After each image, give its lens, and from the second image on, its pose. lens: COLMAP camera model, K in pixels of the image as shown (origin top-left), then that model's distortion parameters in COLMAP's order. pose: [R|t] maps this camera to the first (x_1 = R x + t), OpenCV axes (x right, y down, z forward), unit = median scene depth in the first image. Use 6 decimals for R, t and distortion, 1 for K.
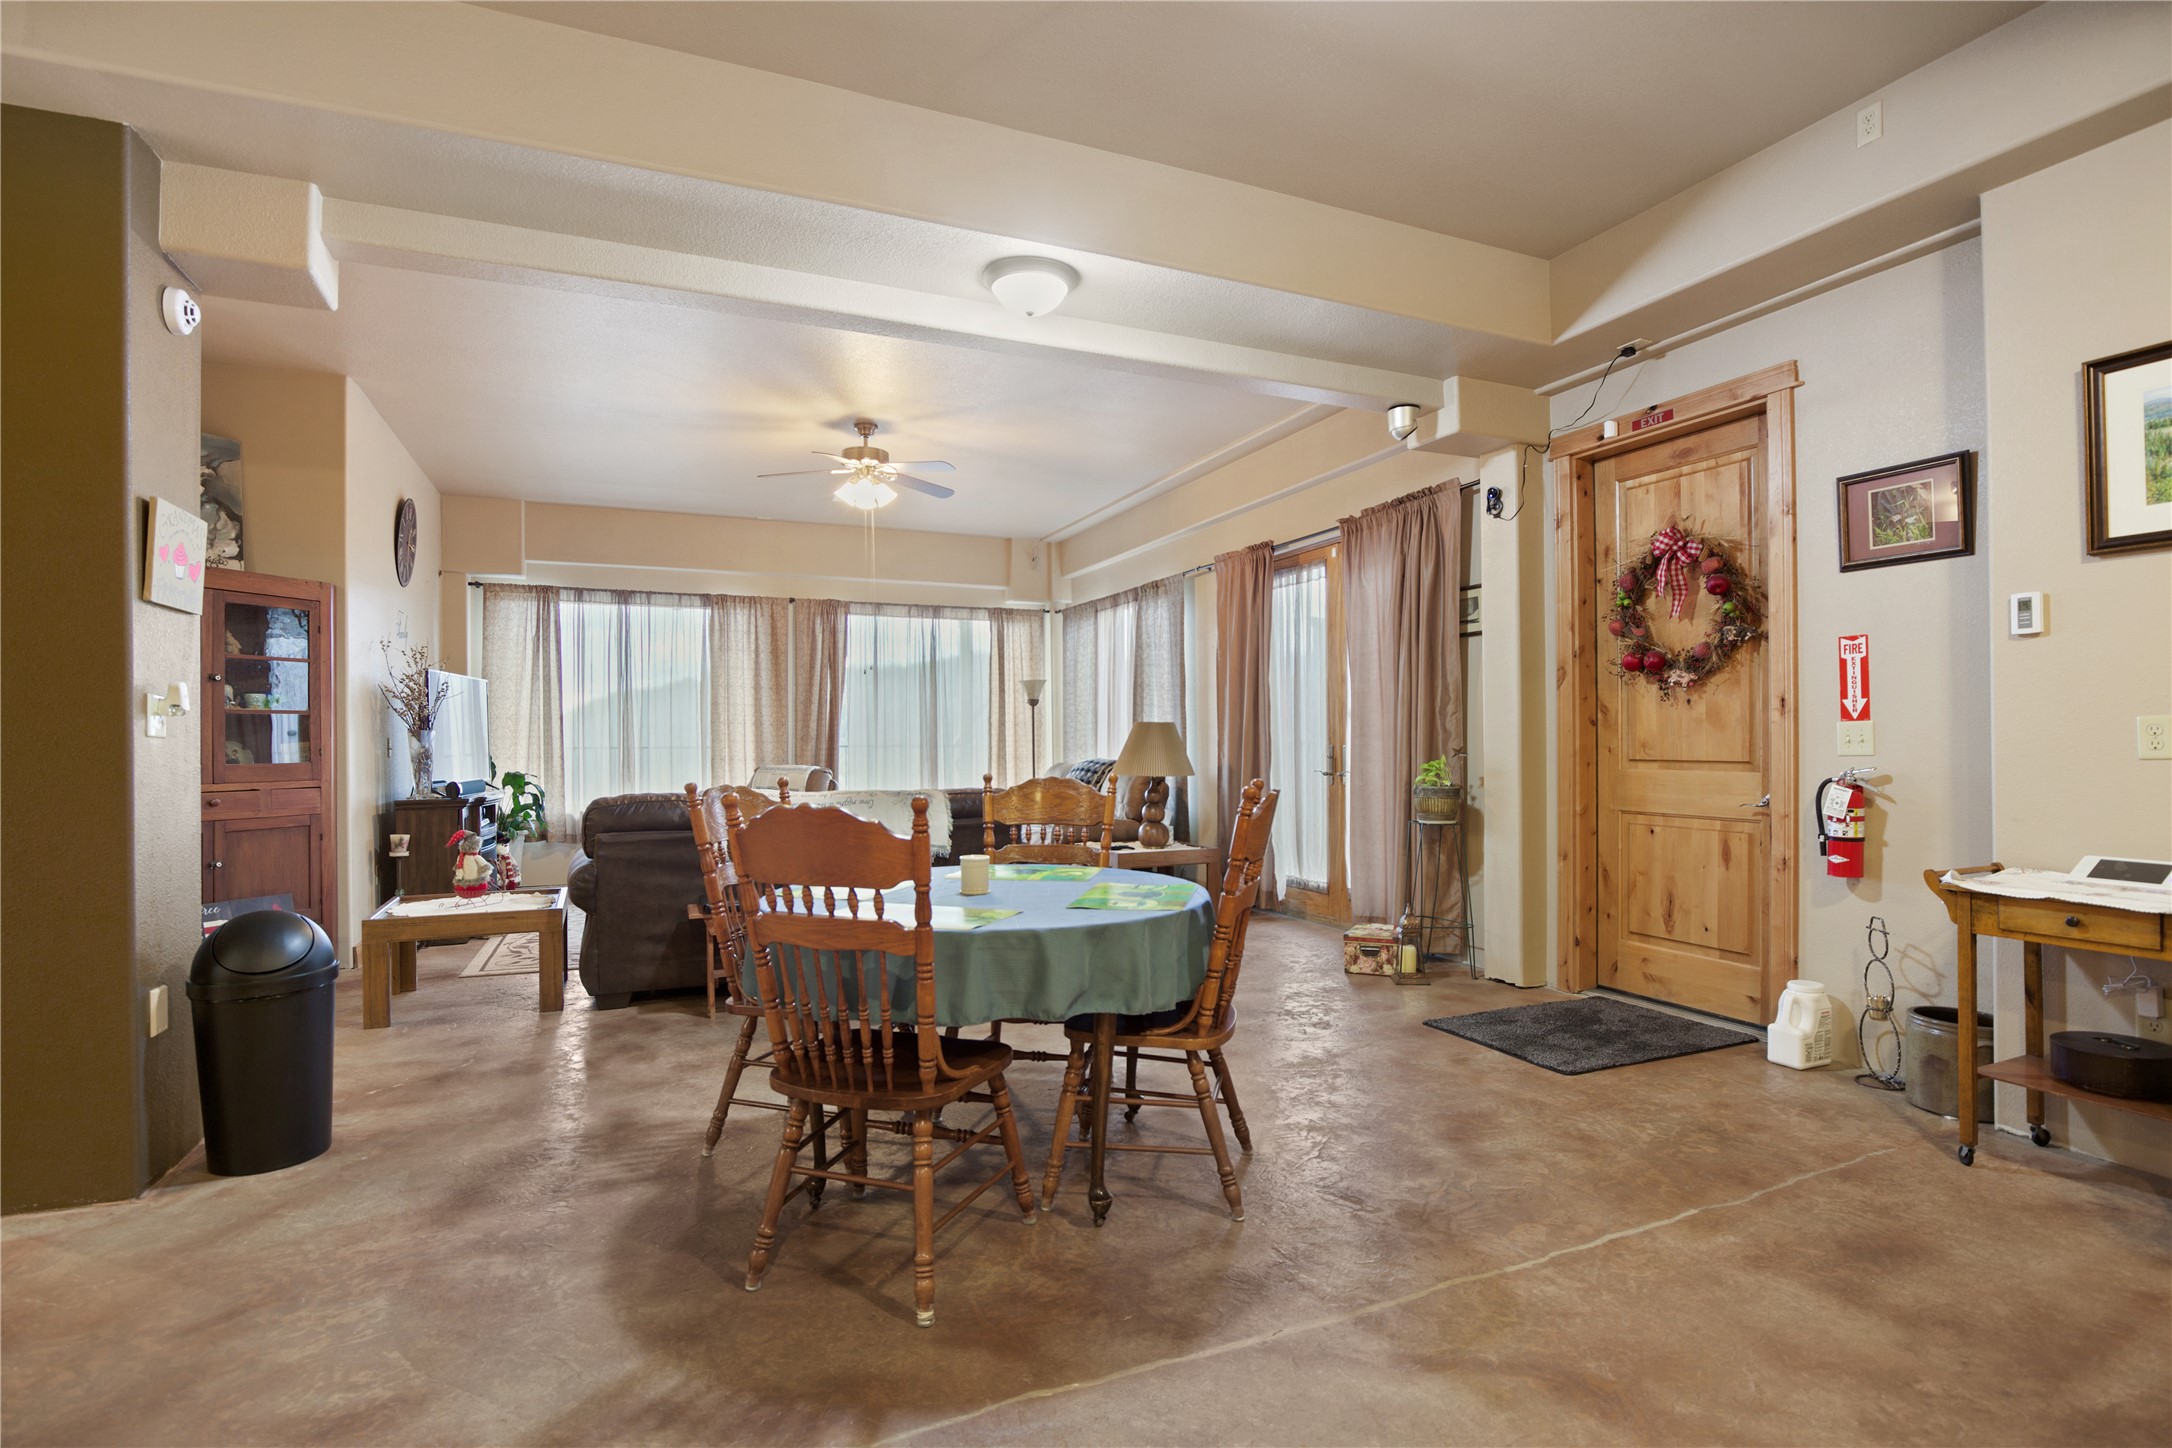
lens RADIAL K [[1039.3, 0, 1096.7], [0, 1039.3, 741.4], [0, 0, 1]] dist [-0.027471, 0.003003]
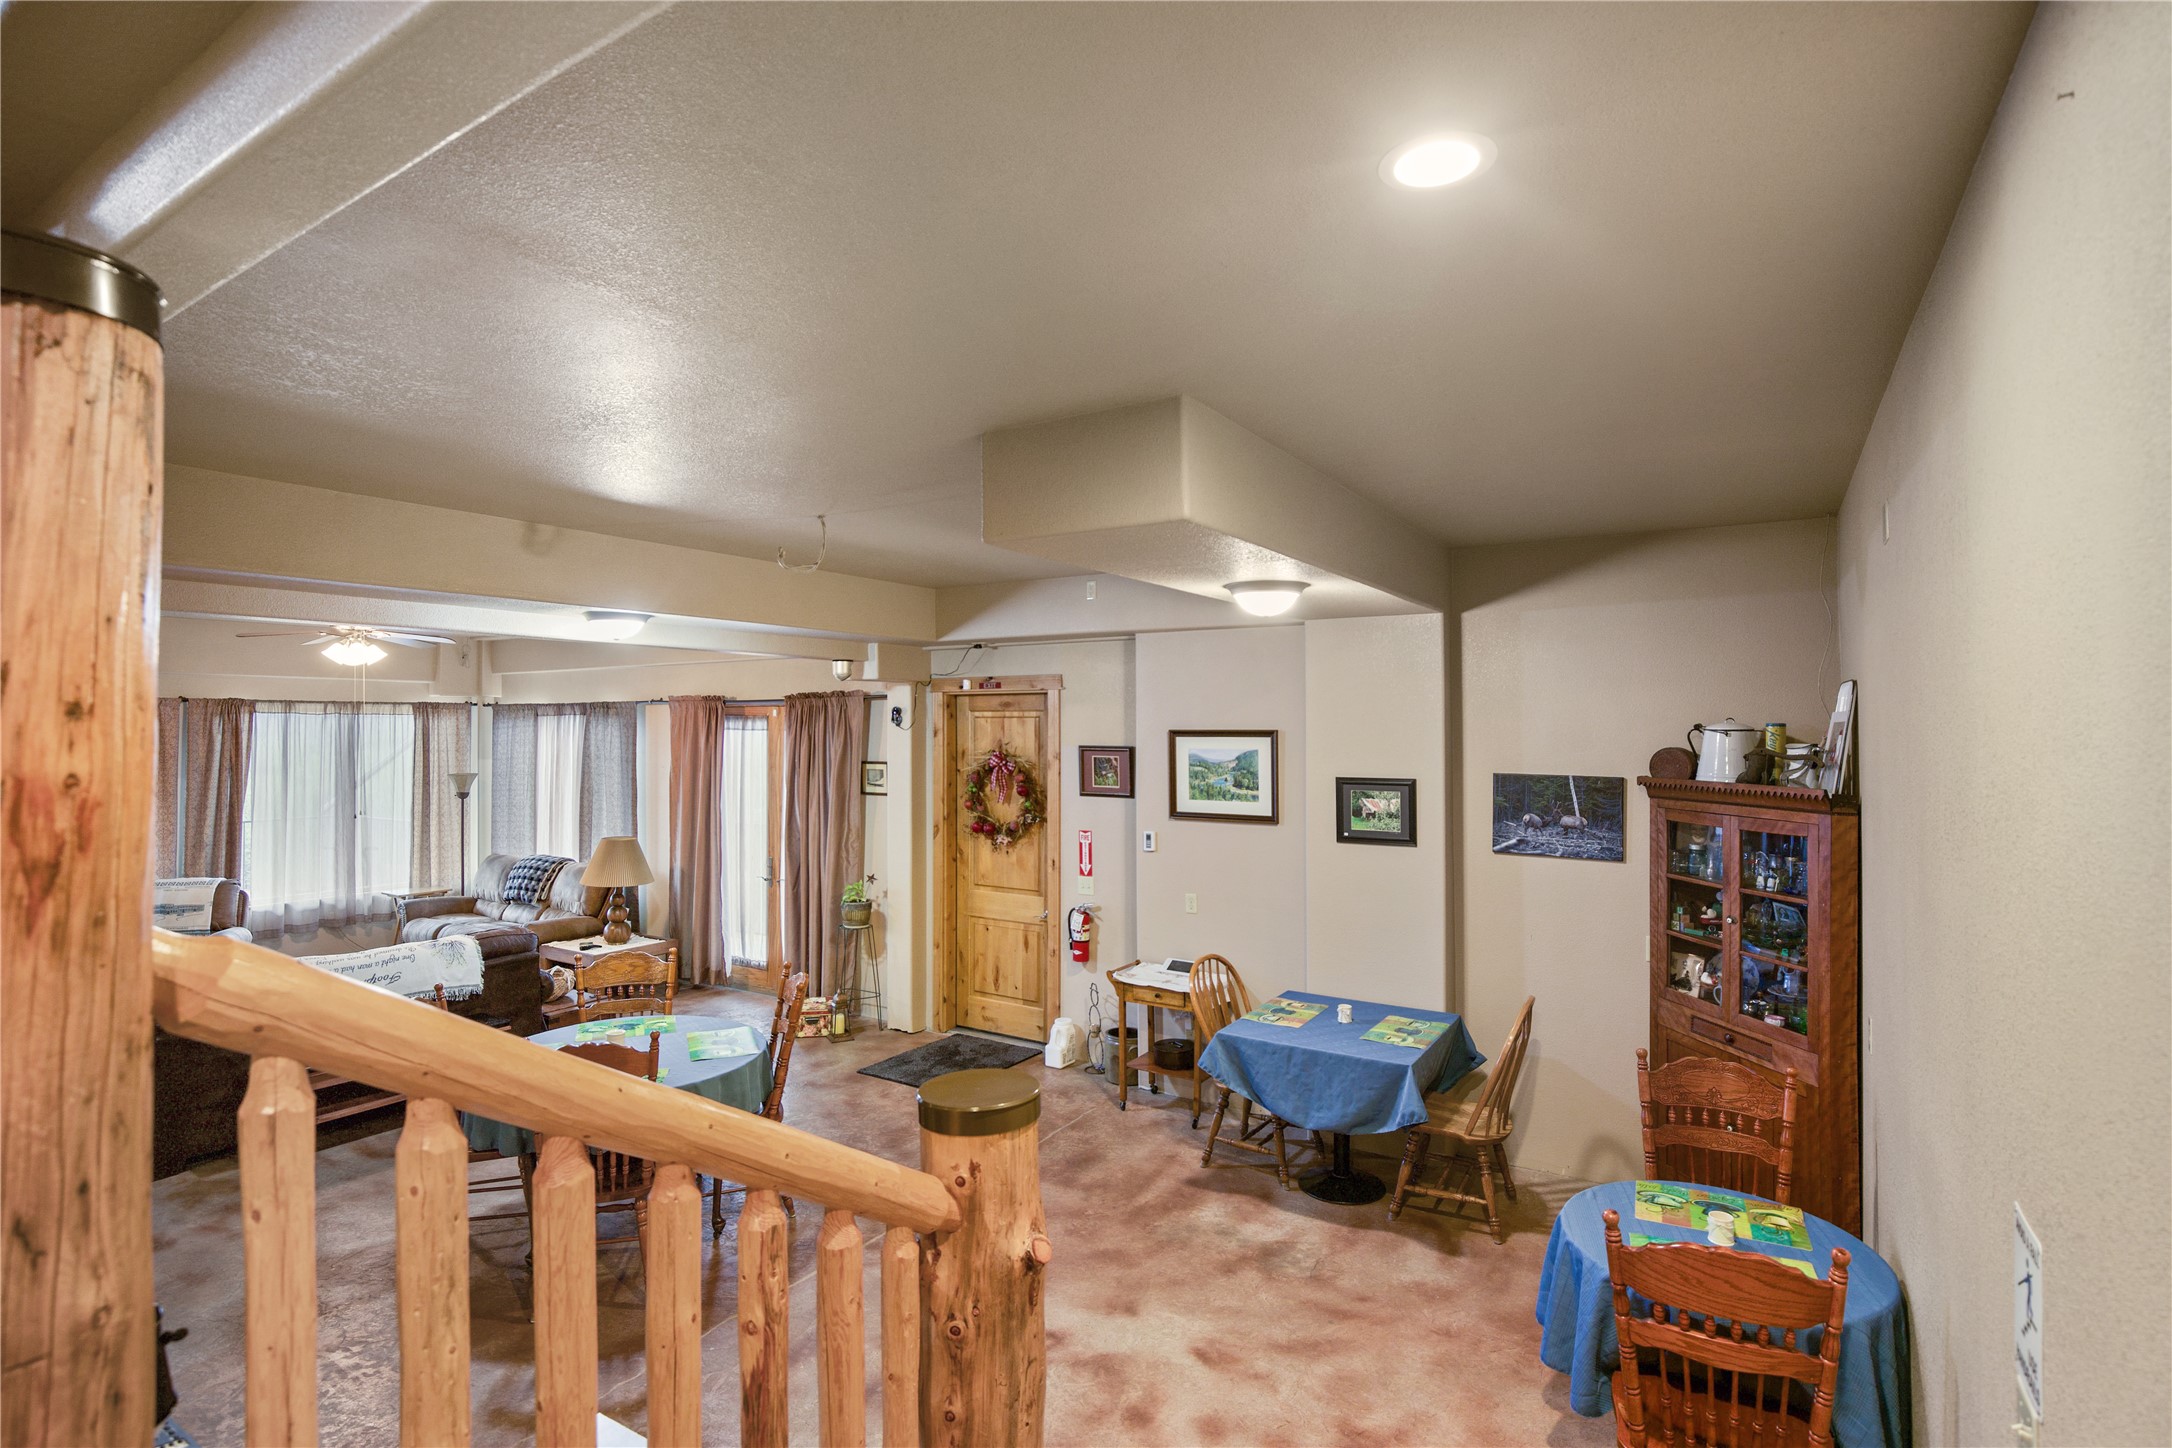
lens RADIAL K [[1039.3, 0, 1074.5], [0, 1039.3, 712.9], [0, 0, 1]] dist [-0.027471, 0.003003]
pose [[0.835106, 0.014782, 0.549891, -0.263194], [-0.004033, 0.999777, -0.020751, -0.225856], [-0.550075, 0.015111, 0.834979, -0.467674]]
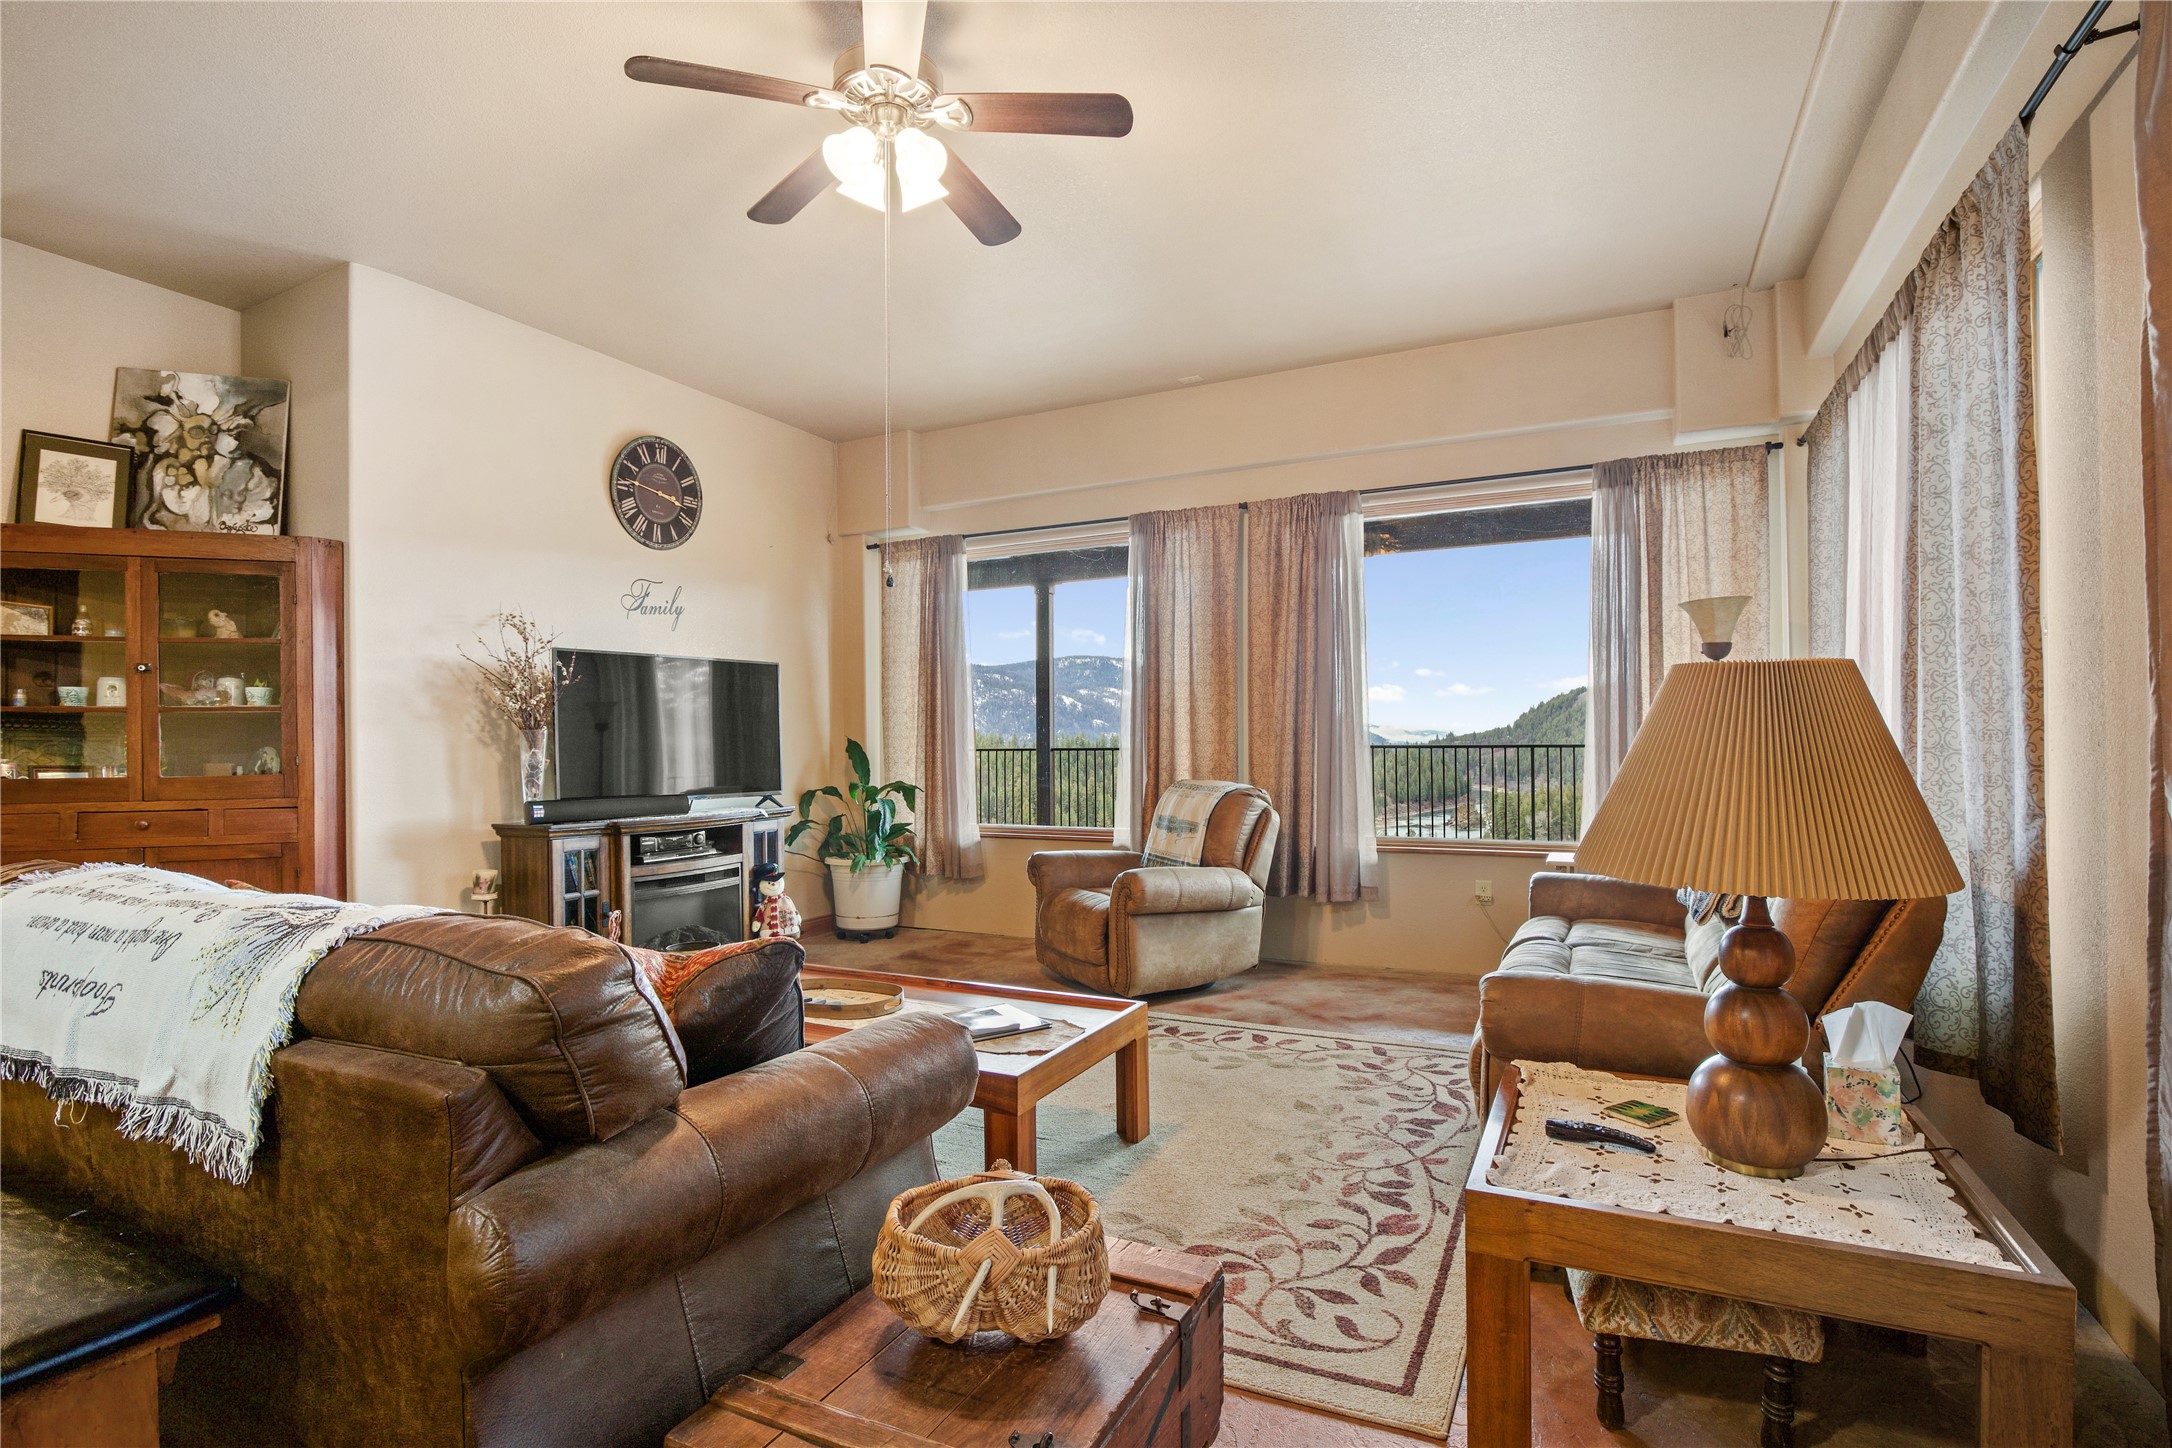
lens RADIAL K [[1039.3, 0, 1088.3], [0, 1039.3, 739.4], [0, 0, 1]] dist [-0.027471, 0.003003]
pose [[0.637860, -0.005148, -0.770135, 0.232448], [0.006218, 0.999979, -0.001534, -0.000671], [0.770128, -0.003811, 0.637879, 1.139014]]
